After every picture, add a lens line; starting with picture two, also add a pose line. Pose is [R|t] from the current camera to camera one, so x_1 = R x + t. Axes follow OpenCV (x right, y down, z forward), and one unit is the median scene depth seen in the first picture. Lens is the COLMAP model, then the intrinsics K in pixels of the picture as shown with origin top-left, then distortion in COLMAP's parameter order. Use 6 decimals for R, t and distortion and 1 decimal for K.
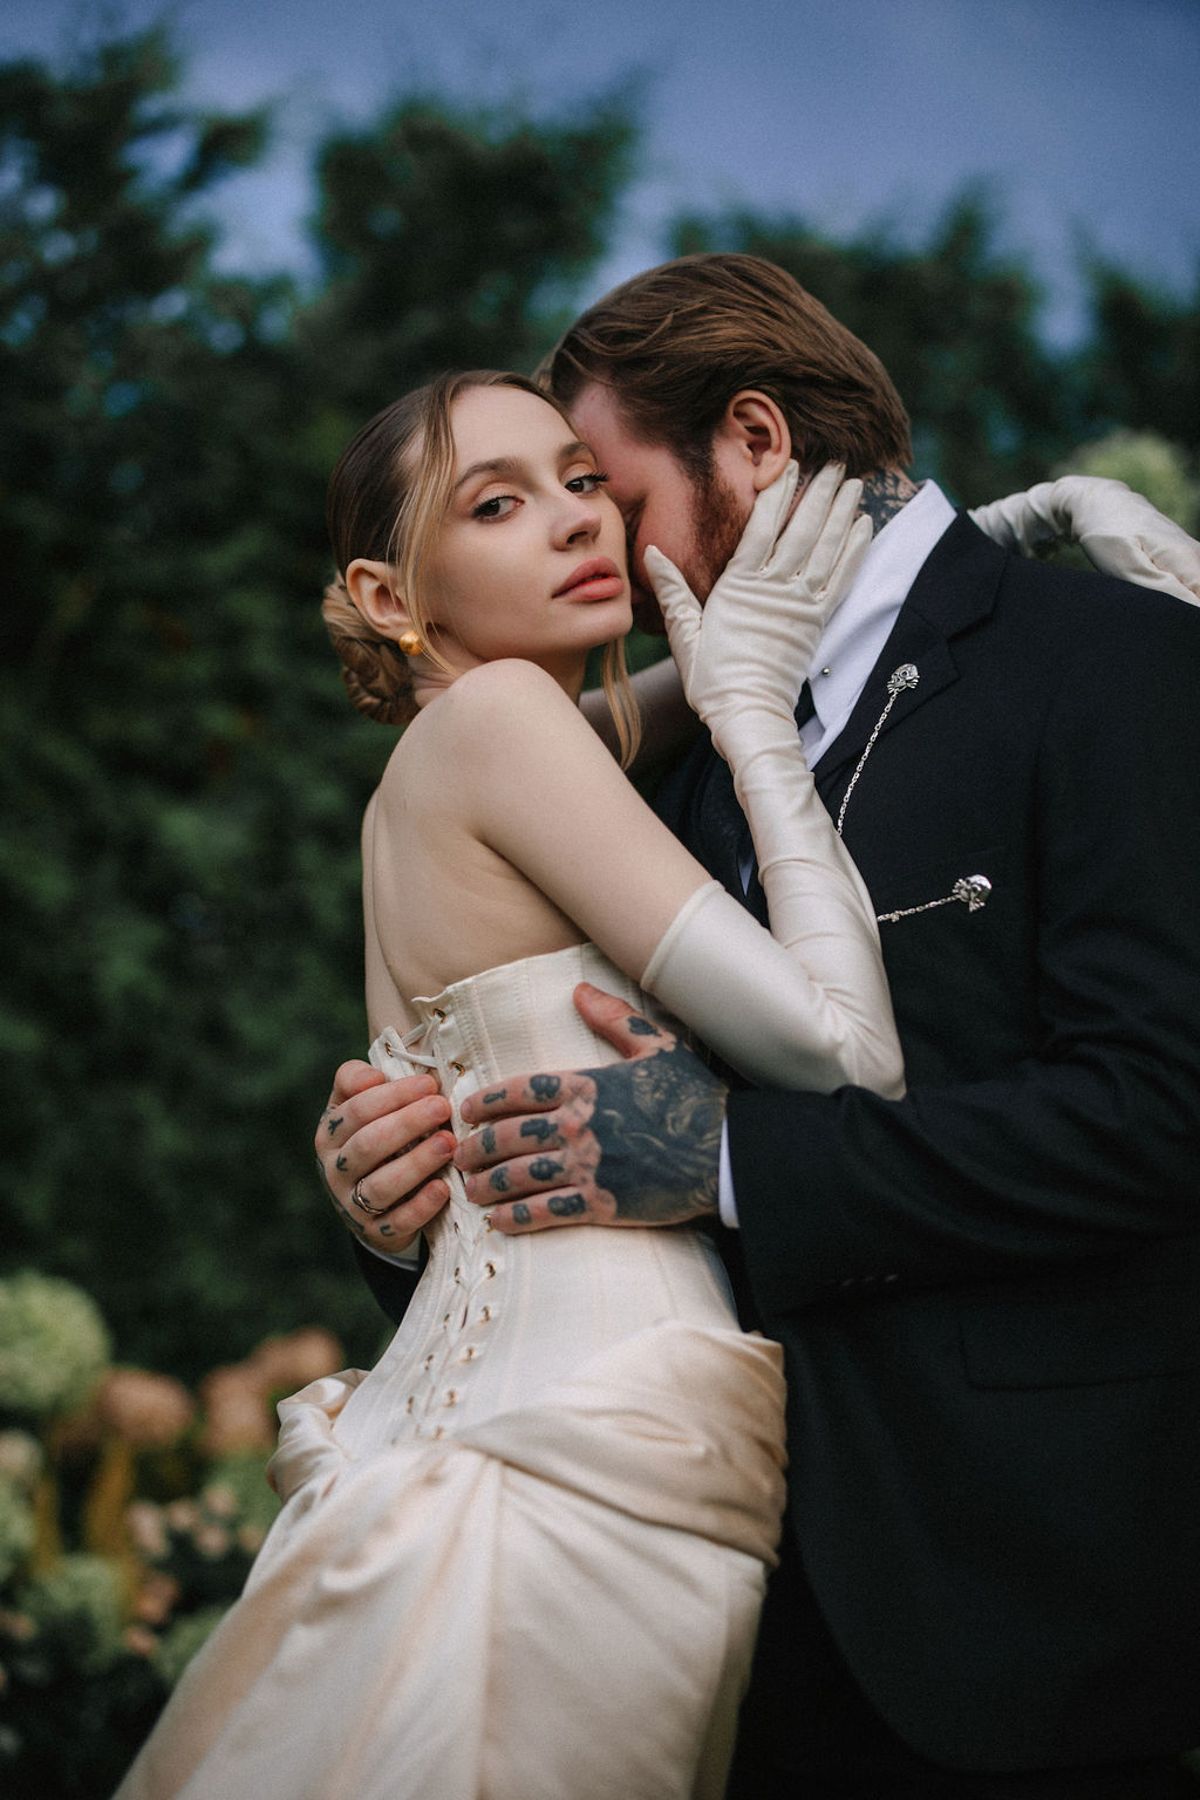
lens RADIAL K [[2513.5, 0, 607.7], [0, 2513.5, 914.0], [0, 0, 1]] dist [-0.049173, 0.000000]
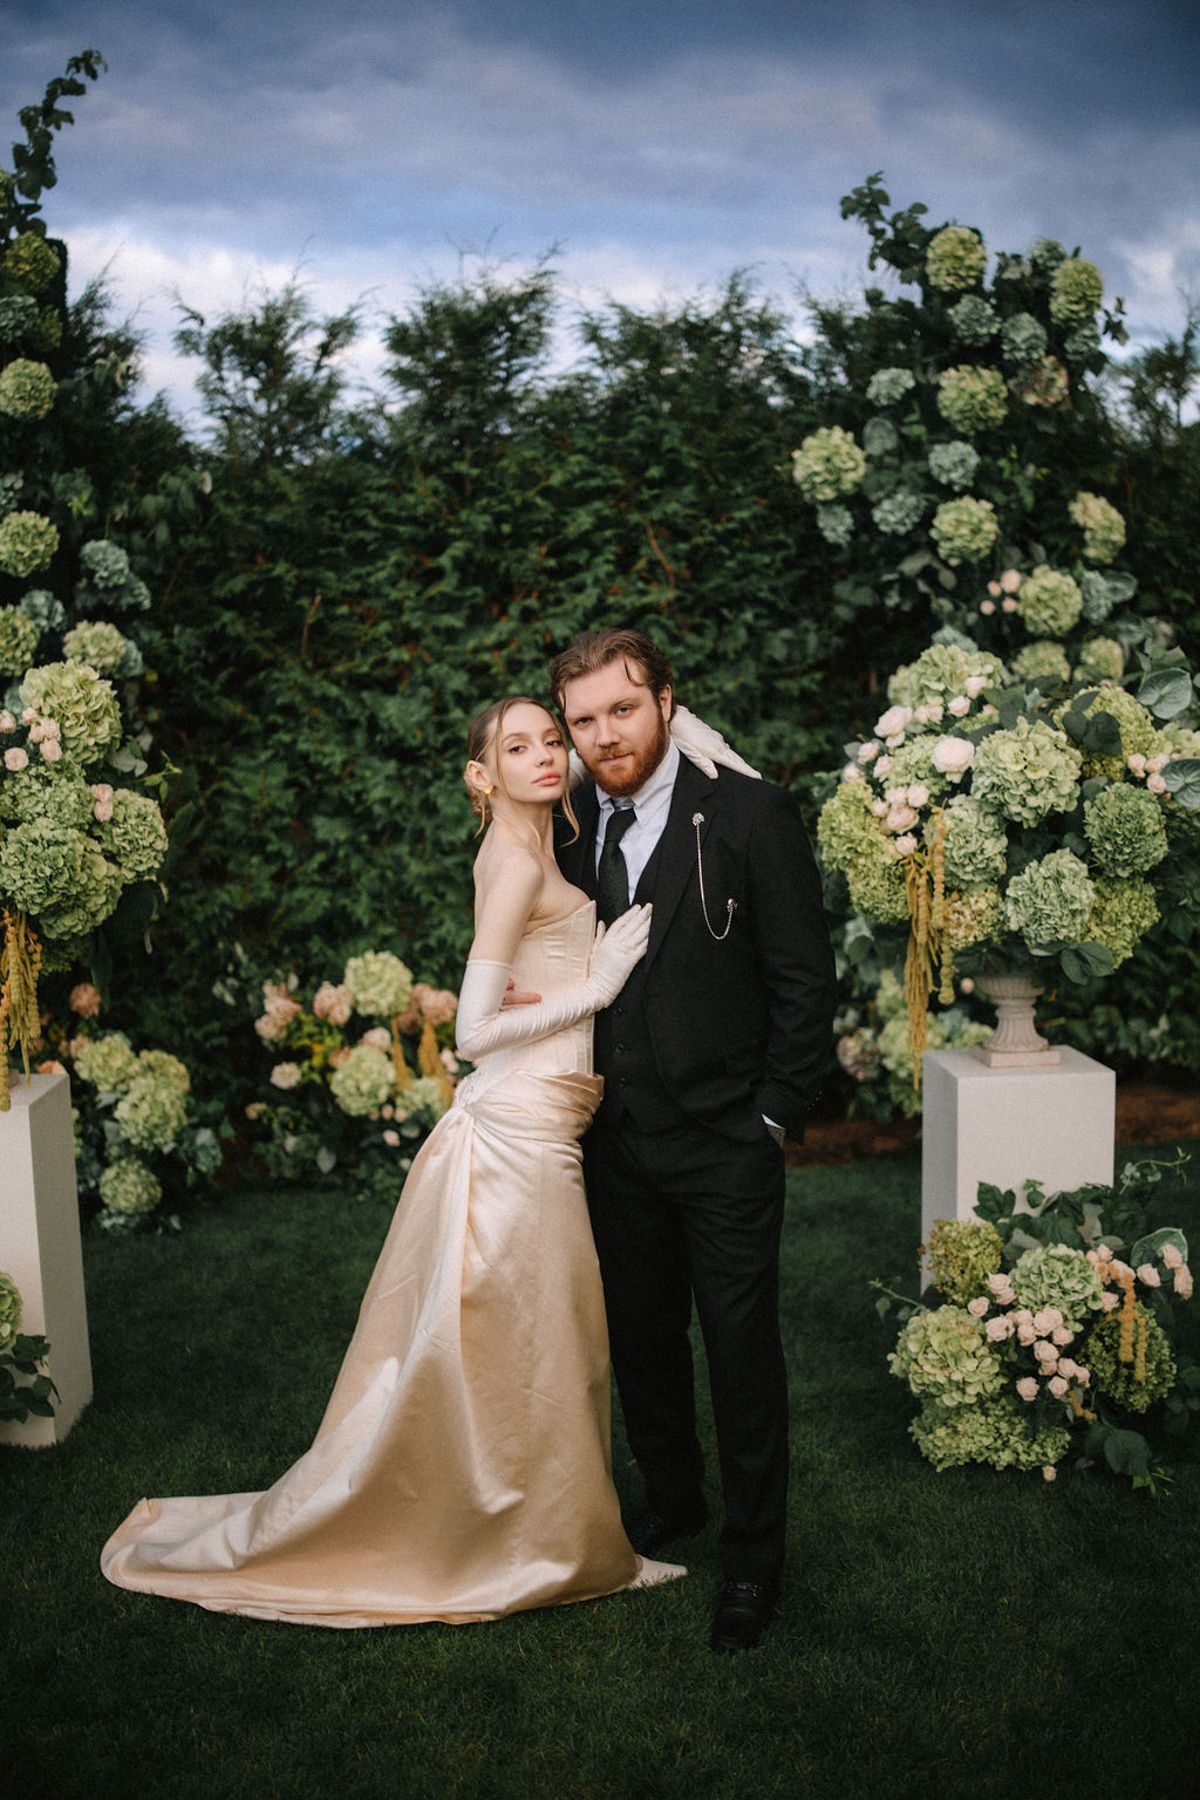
lens RADIAL K [[1754.7, 0, 610.3], [0, 1754.7, 899.6], [0, 0, 1]] dist [-0.190926, 0.000000]
pose [[0.979224, -0.179758, -0.093846, 0.099448], [0.195873, 0.958245, 0.208327, -0.144150], [0.052479, -0.222380, 0.973547, -0.352324]]
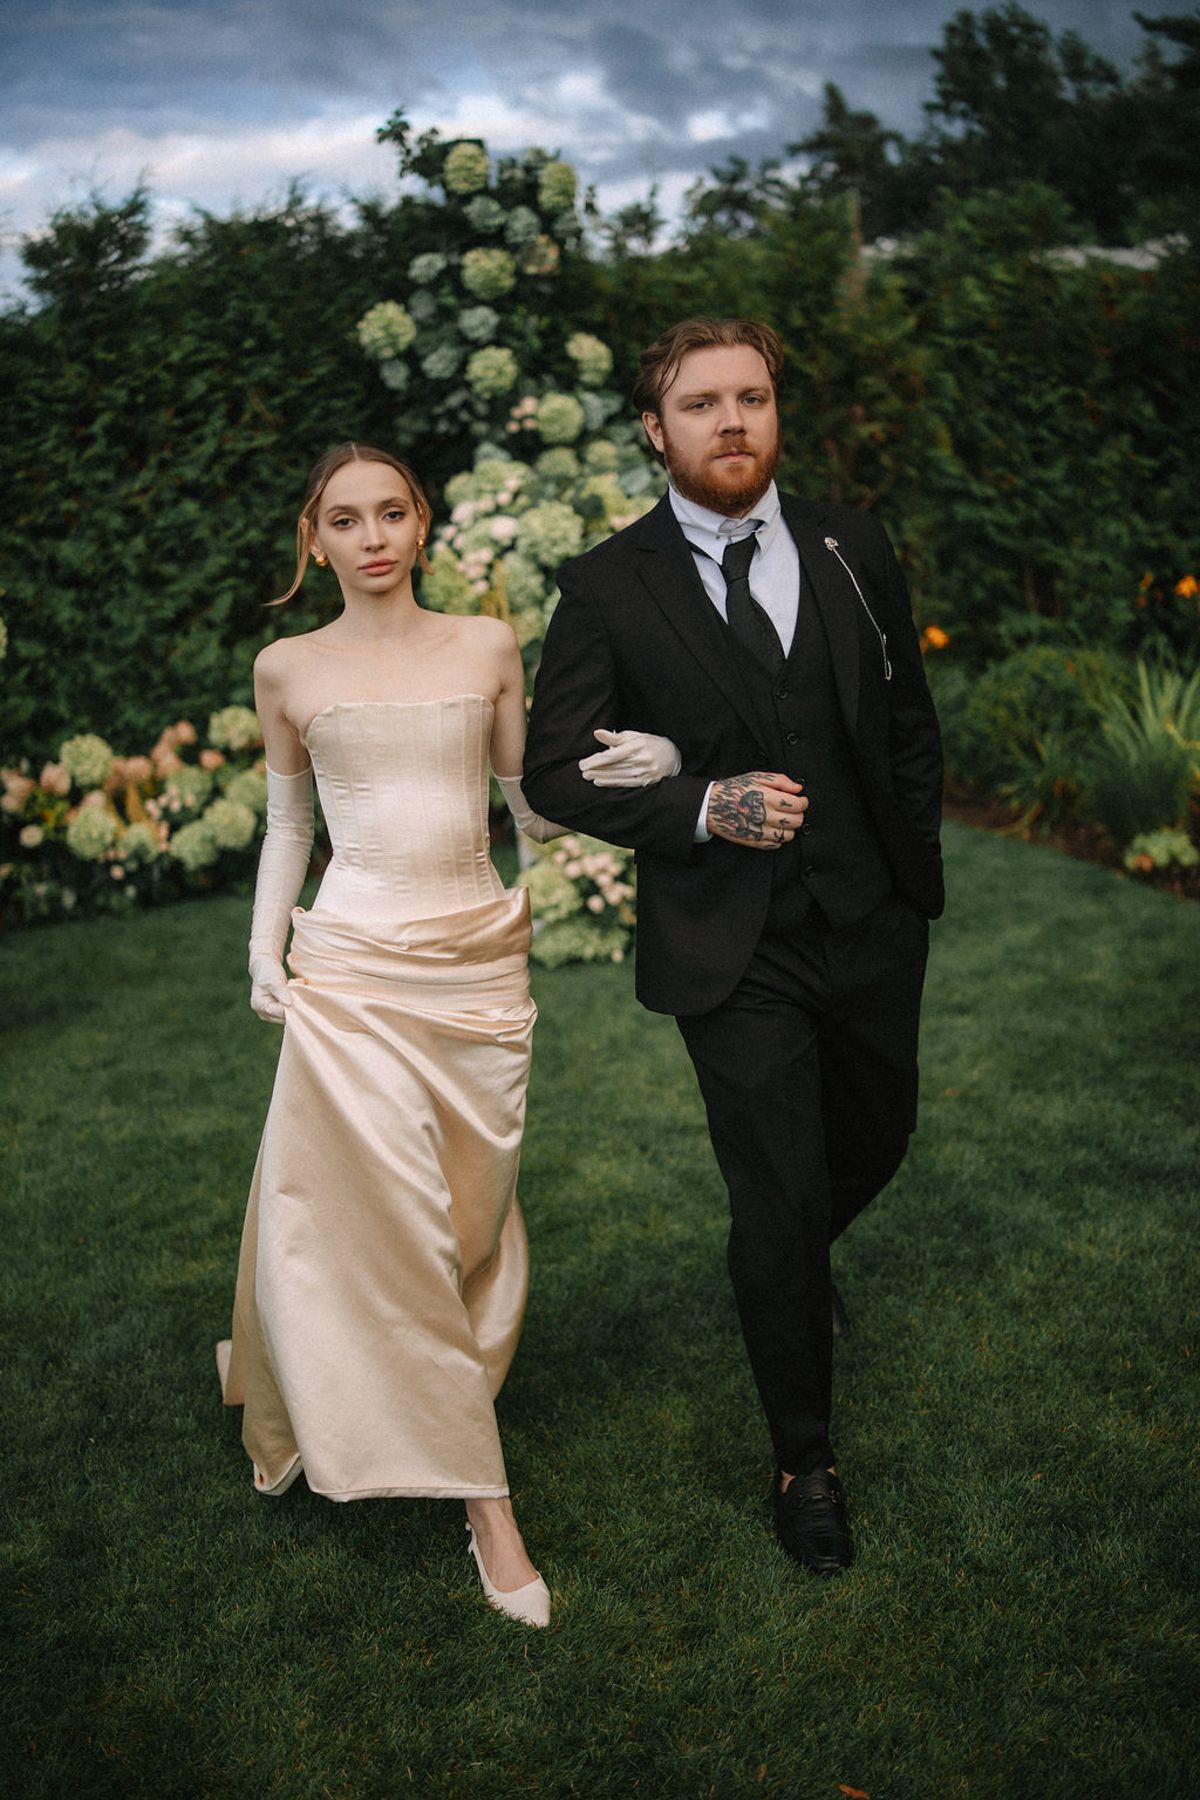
lens RADIAL K [[1754.7, 0, 607.6], [0, 1754.7, 905.7], [0, 0, 1]] dist [-0.190926, 0.000000]
pose [[0.945561, -0.303943, 0.116335, 0.035100], [0.244384, 0.899192, 0.362948, -0.201764], [-0.214923, -0.314759, 0.924519, -0.801221]]
